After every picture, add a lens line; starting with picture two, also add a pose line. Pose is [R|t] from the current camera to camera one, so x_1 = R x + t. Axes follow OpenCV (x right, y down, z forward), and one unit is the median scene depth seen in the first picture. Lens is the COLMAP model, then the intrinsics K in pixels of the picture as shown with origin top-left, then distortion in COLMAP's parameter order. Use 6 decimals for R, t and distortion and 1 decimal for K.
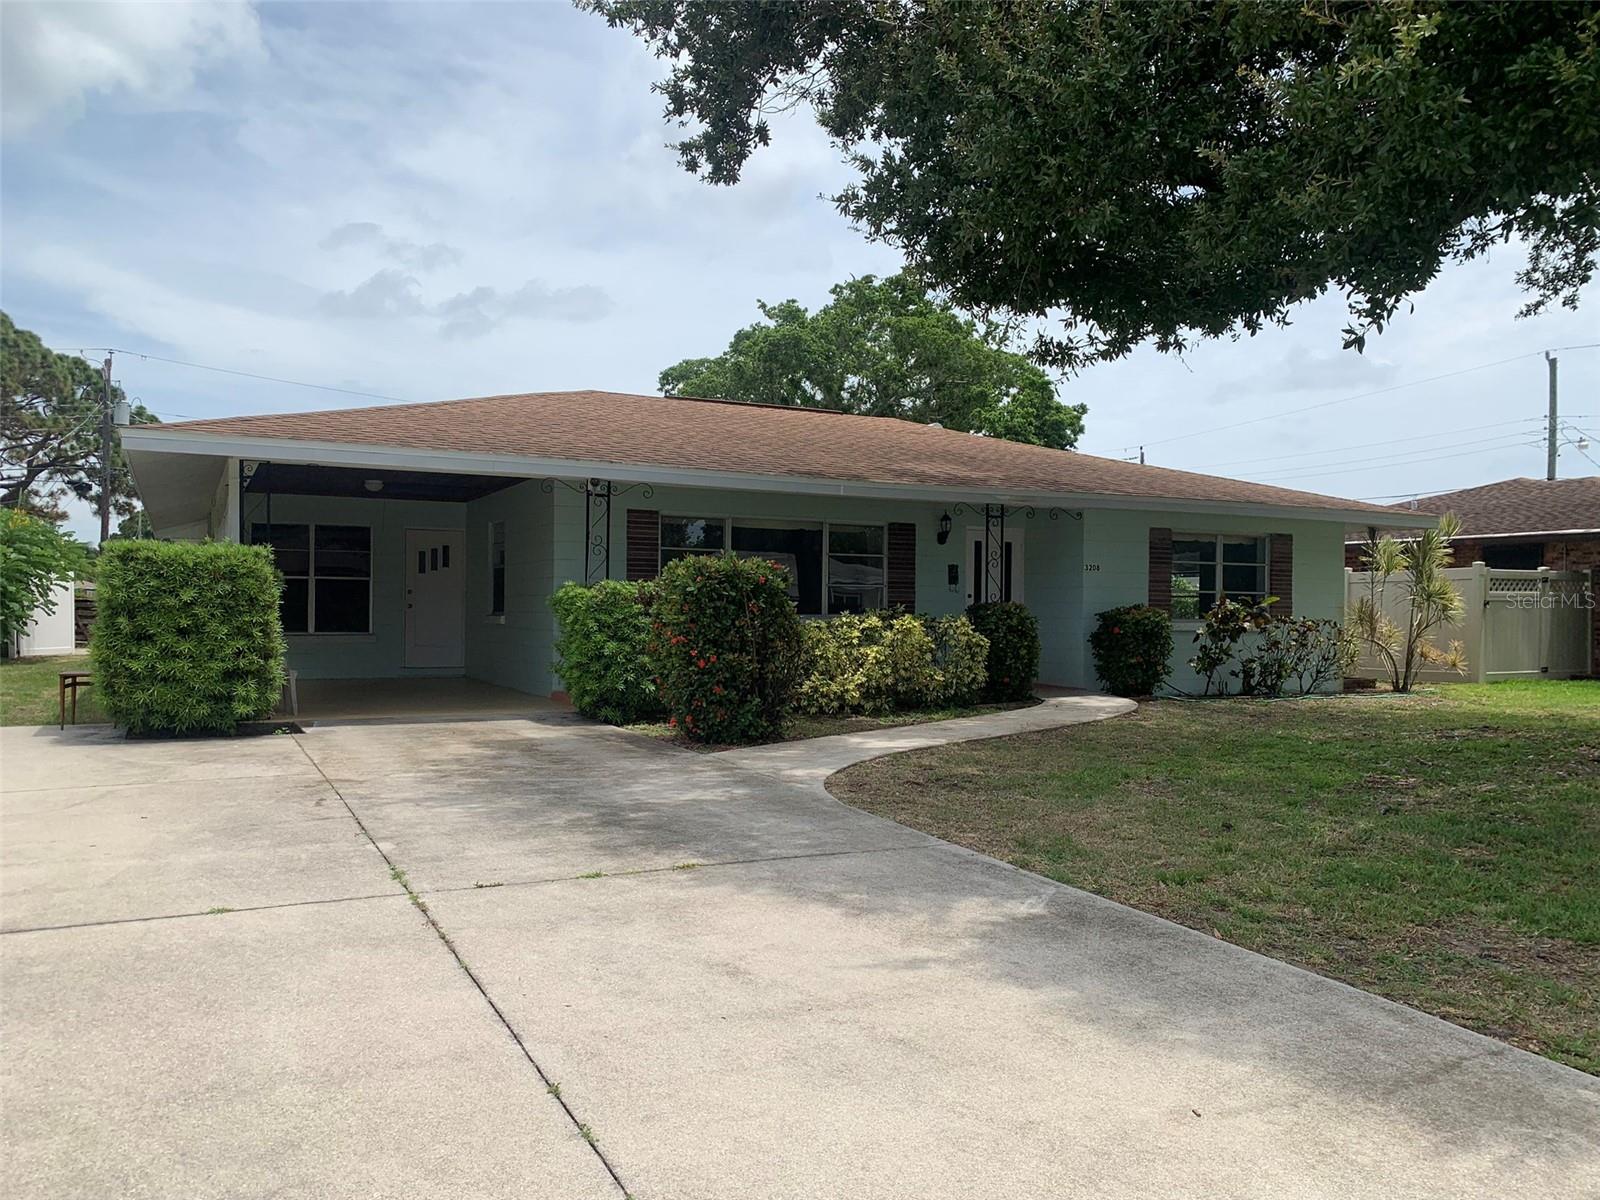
lens RADIAL K [[1229.1, 0, 804.6], [0, 1229.1, 599.4], [0, 0, 1]] dist [0.049579, -0.018139]
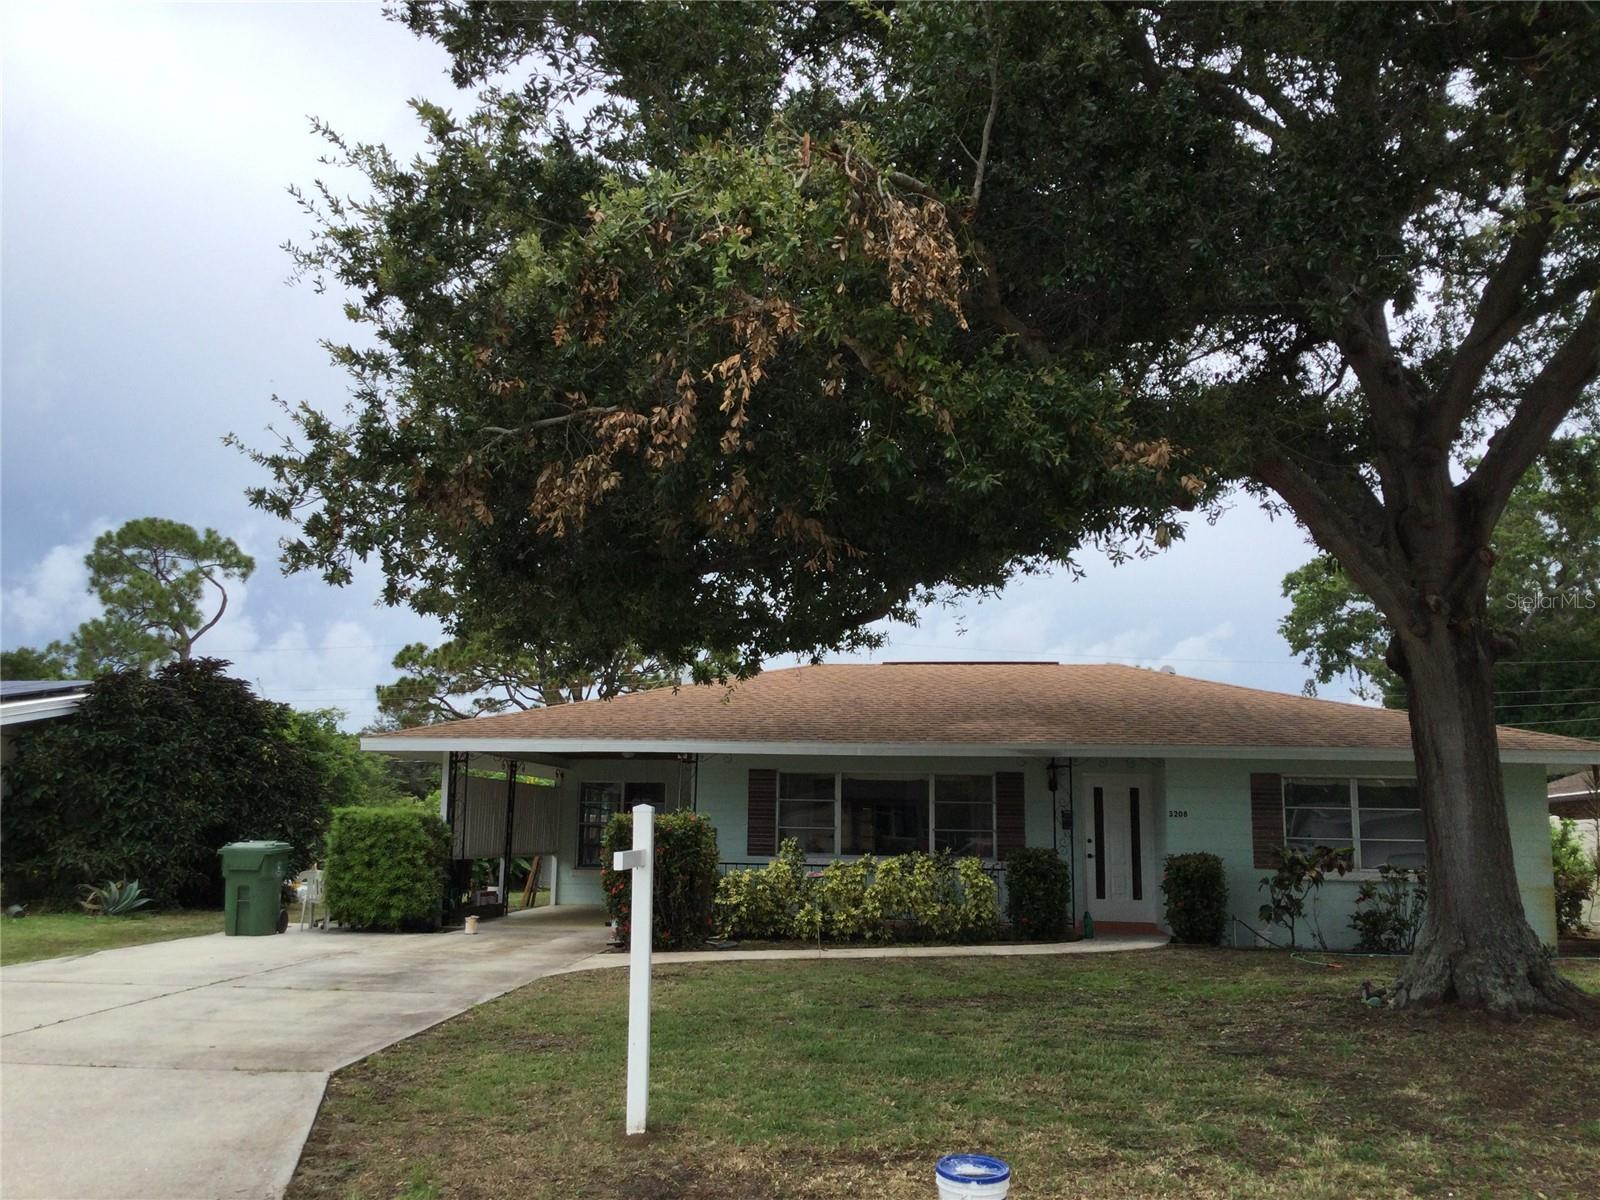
lens RADIAL K [[1472.5, 0, 800.9], [0, 1472.5, 609.4], [0, 0, 1]] dist [0.051804, 0.000000]
pose [[0.837703, -0.081215, -0.540053, 0.707014], [-0.002833, 0.988221, -0.153007, -0.005251], [0.546119, 0.129704, 0.827606, -0.225252]]
